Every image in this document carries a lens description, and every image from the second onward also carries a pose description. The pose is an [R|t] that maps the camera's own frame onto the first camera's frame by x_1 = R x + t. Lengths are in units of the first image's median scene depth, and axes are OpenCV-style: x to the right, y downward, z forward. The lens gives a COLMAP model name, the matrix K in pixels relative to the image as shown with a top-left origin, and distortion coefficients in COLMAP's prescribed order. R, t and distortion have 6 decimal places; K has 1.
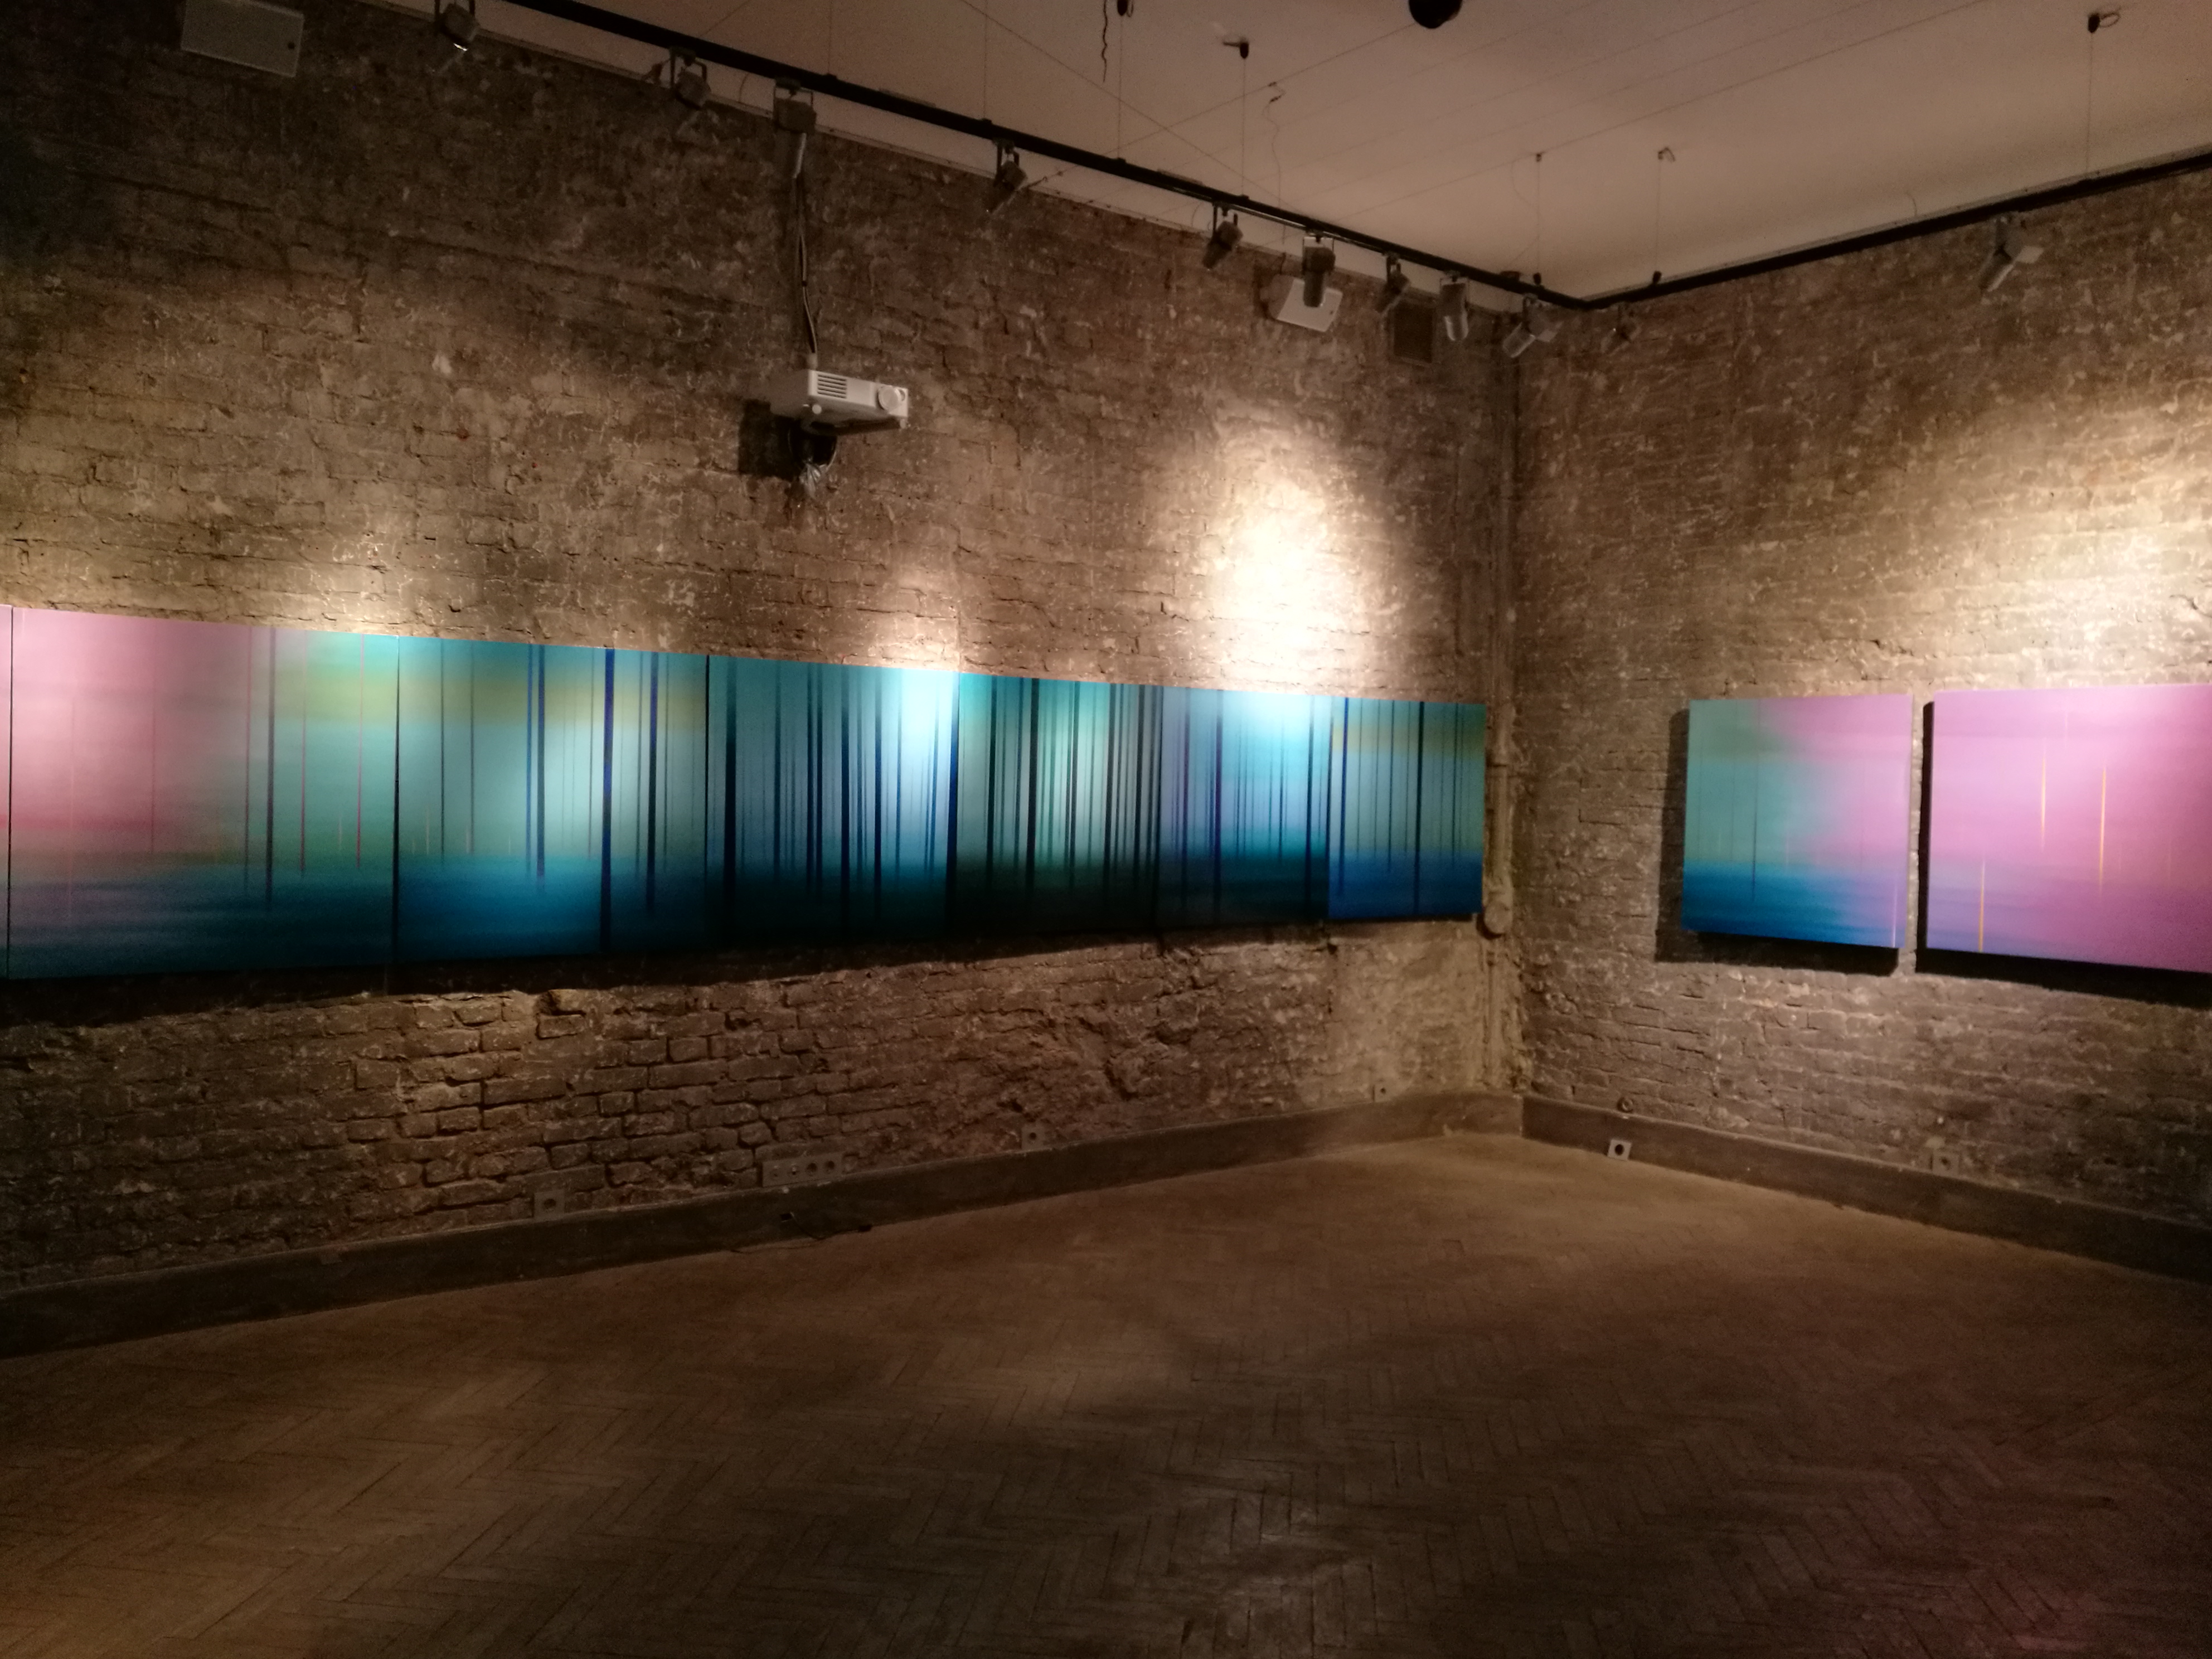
lens RADIAL K [[1730.4, 0, 1092.5], [0, 1730.4, 835.0], [0, 0, 1]] dist [0.030682, -0.028091]
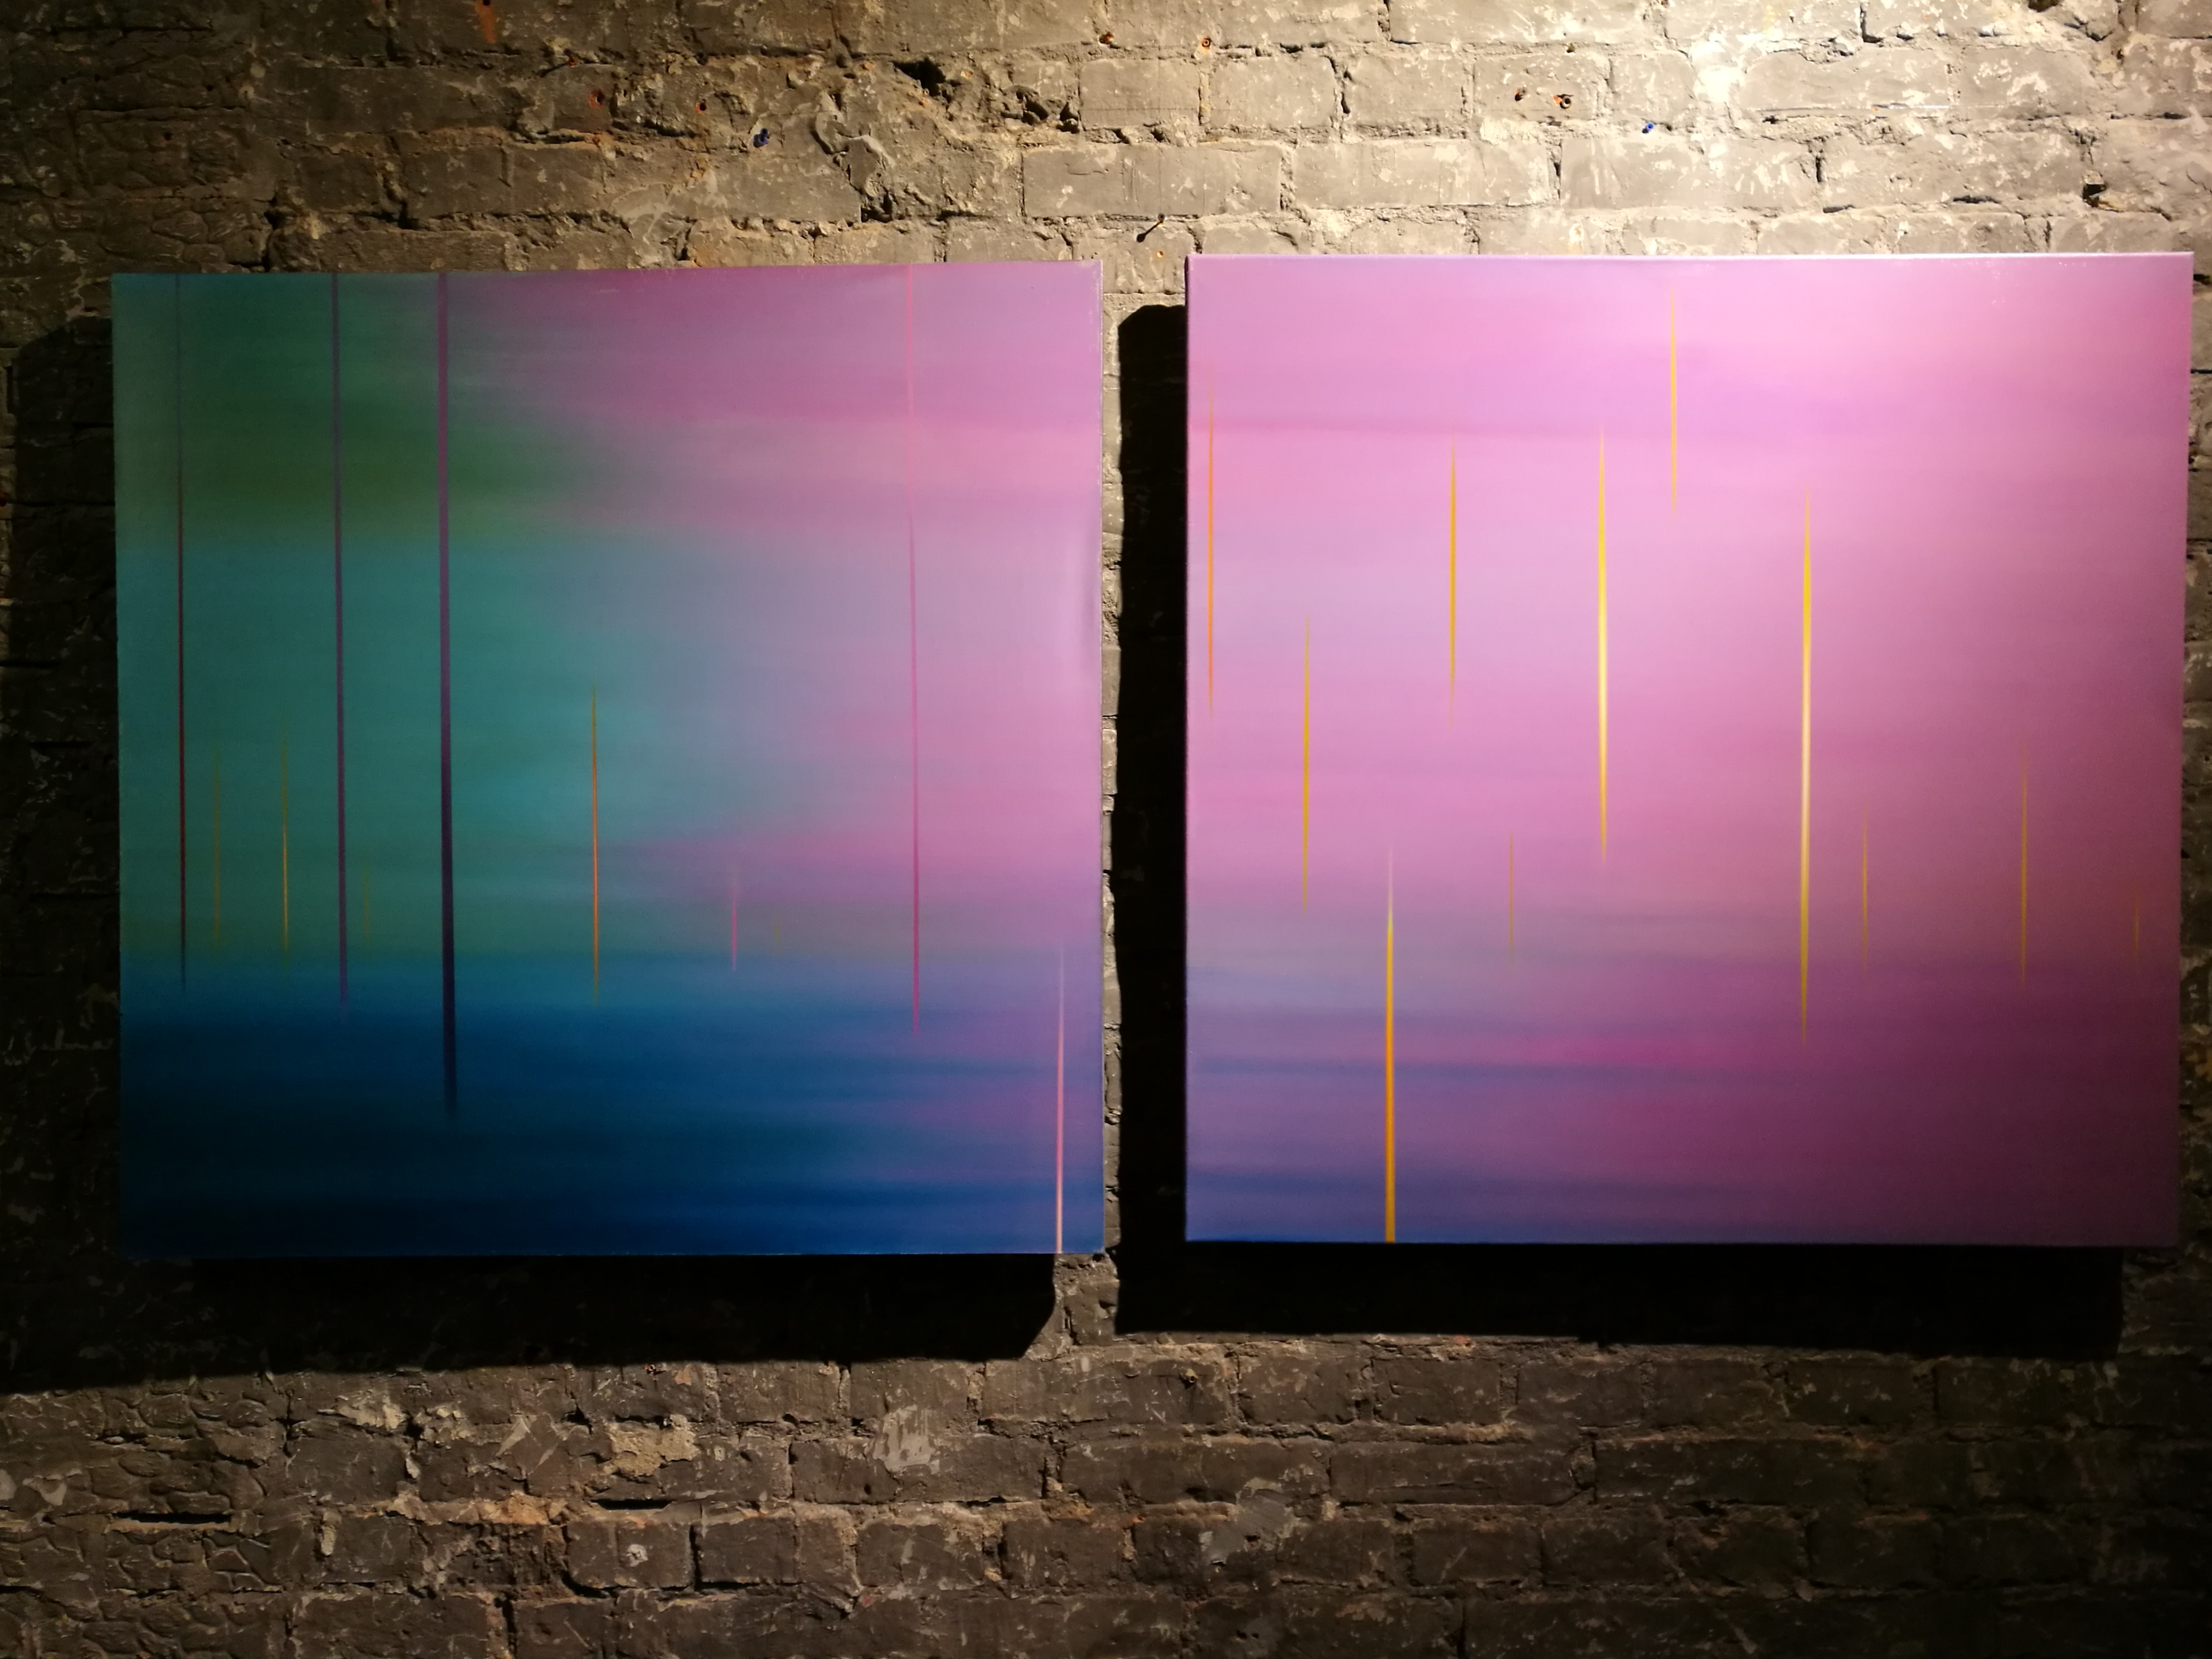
lens RADIAL K [[1730.4, 0, 1099.6], [0, 1730.4, 850.2], [0, 0, 1]] dist [0.030682, -0.028091]
pose [[0.606628, -0.042039, 0.793873, 0.260315], [0.038262, 0.998988, 0.023664, -0.001207], [-0.794065, 0.016019, 0.607622, 0.832914]]
